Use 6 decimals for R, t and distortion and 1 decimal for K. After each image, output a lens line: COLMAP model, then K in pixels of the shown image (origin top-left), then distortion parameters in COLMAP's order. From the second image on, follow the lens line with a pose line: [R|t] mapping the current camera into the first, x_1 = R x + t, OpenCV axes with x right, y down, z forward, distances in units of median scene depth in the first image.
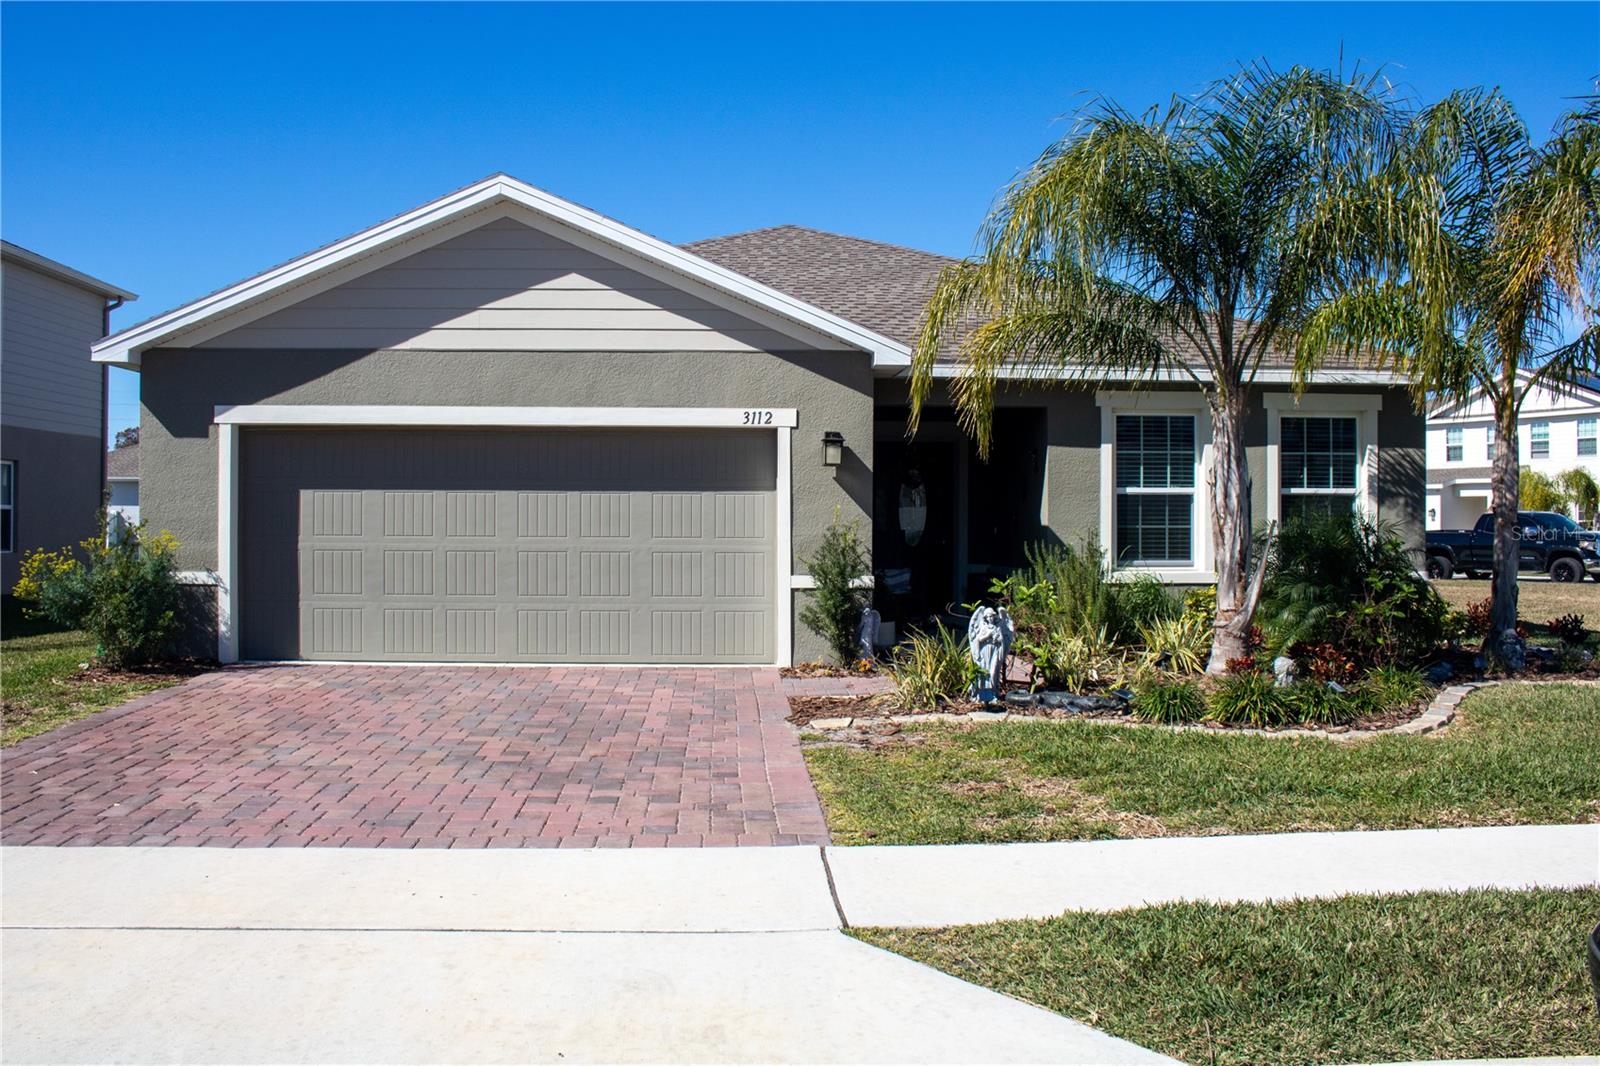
lens RADIAL K [[1325.8, 0, 795.9], [0, 1325.8, 501.7], [0, 0, 1]] dist [-0.165777, 0.098006]
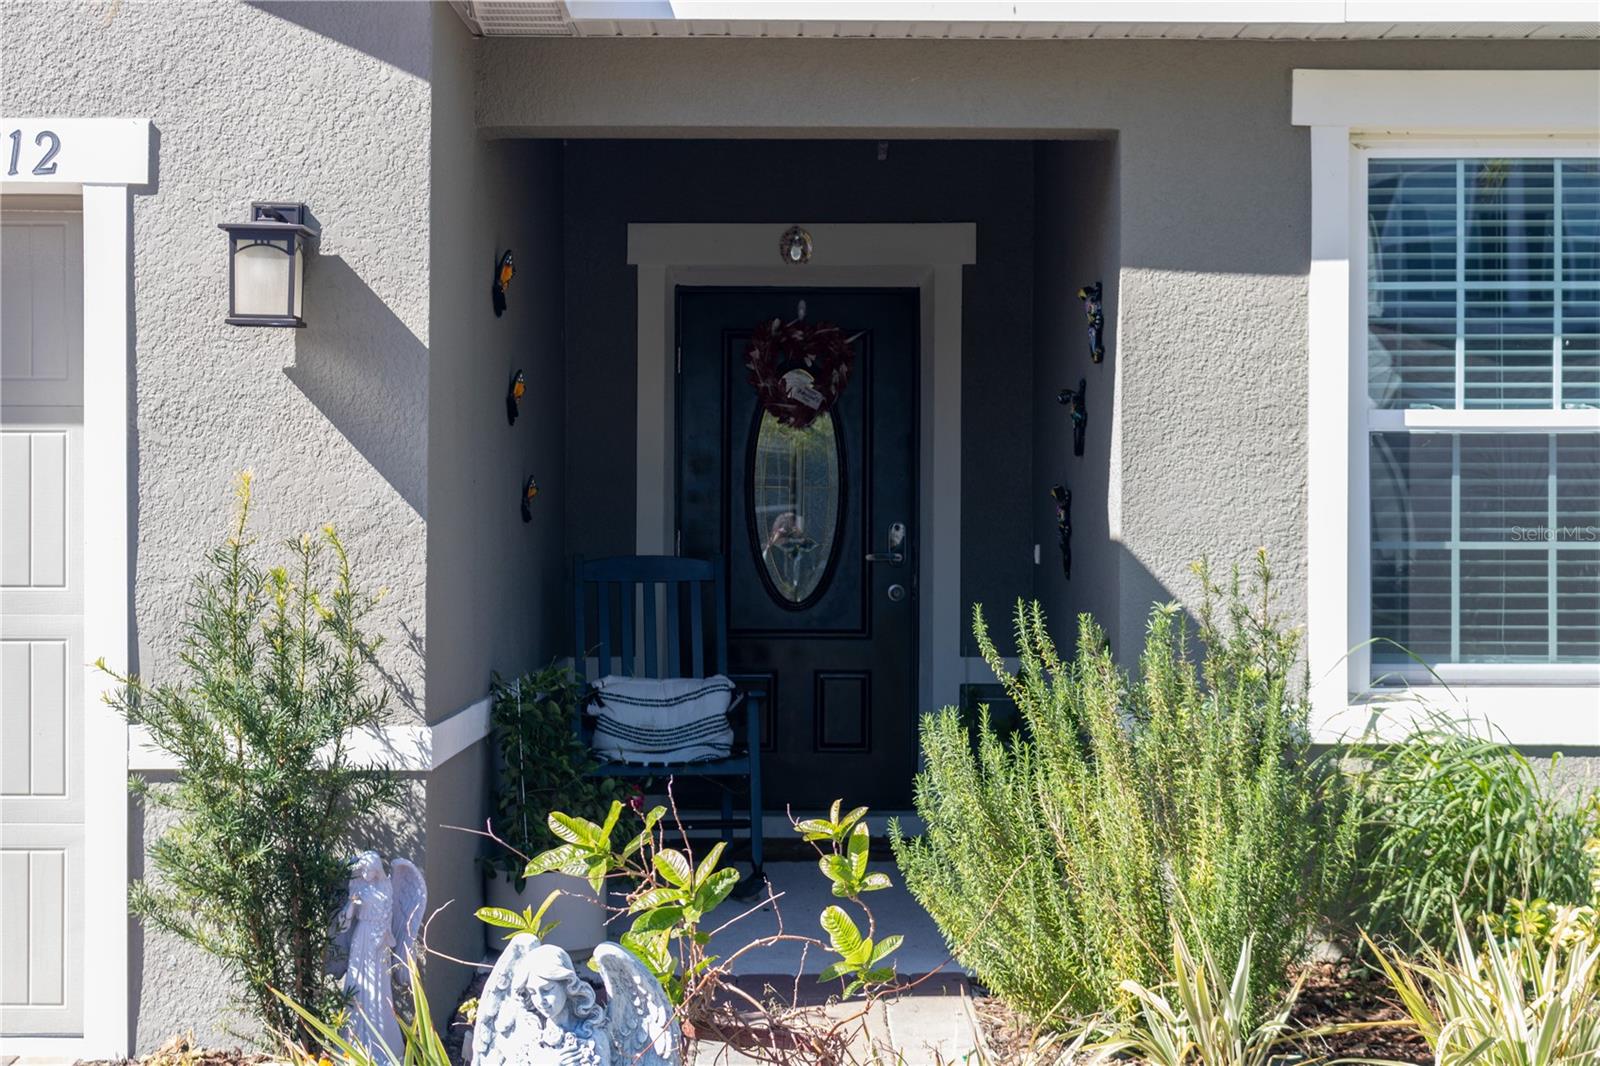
lens RADIAL K [[2613.3, 0, 801.9], [0, 2613.3, 498.2], [0, 0, 1]] dist [0.025002, -0.008898]
pose [[0.998936, -0.001728, -0.046078, 0.160499], [0.001899, 0.999991, 0.003680, 0.006867], [0.046072, -0.003763, 0.998931, 0.460872]]
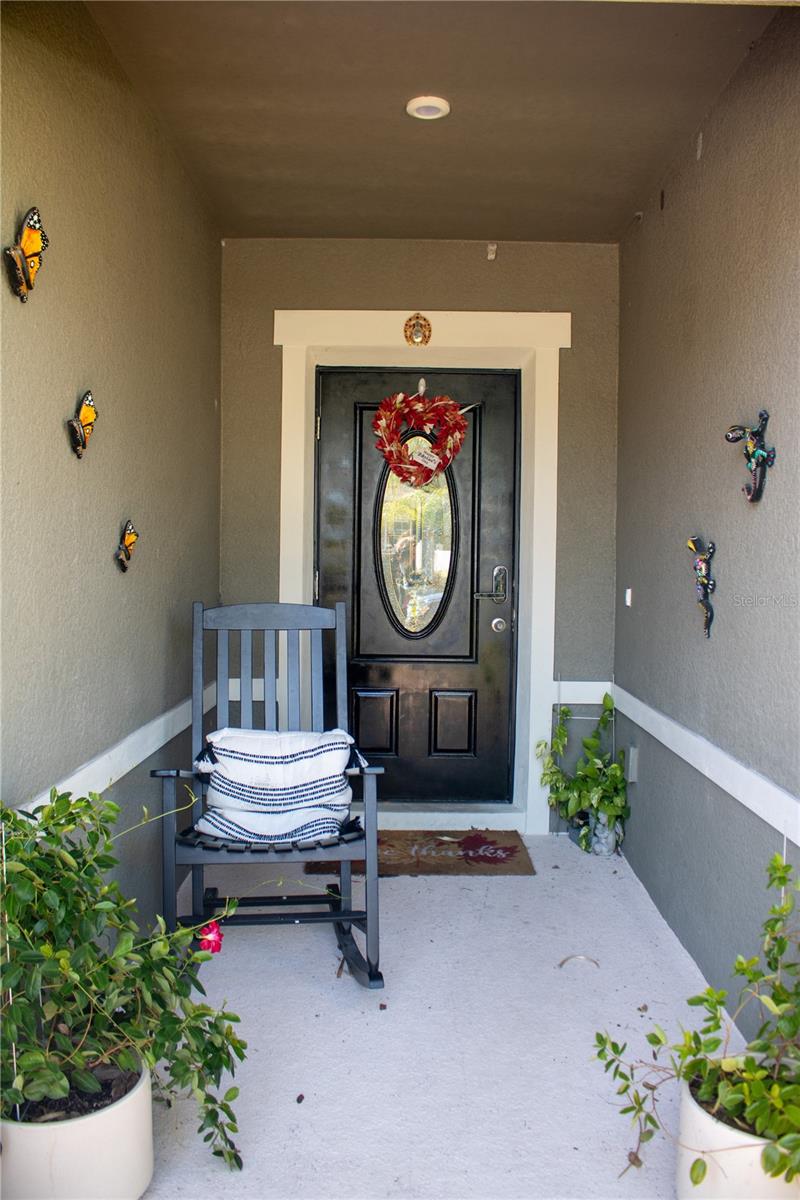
lens RADIAL K [[1006.7, 0, 403.0], [0, 1006.7, 594.7], [0, 0, 1]] dist [0.003331, -0.004331]
pose [[0.998545, 0.010095, -0.052975, 0.134341], [-0.007012, 0.998288, 0.058062, 0.006489], [0.053470, -0.057606, 0.996906, 0.938742]]
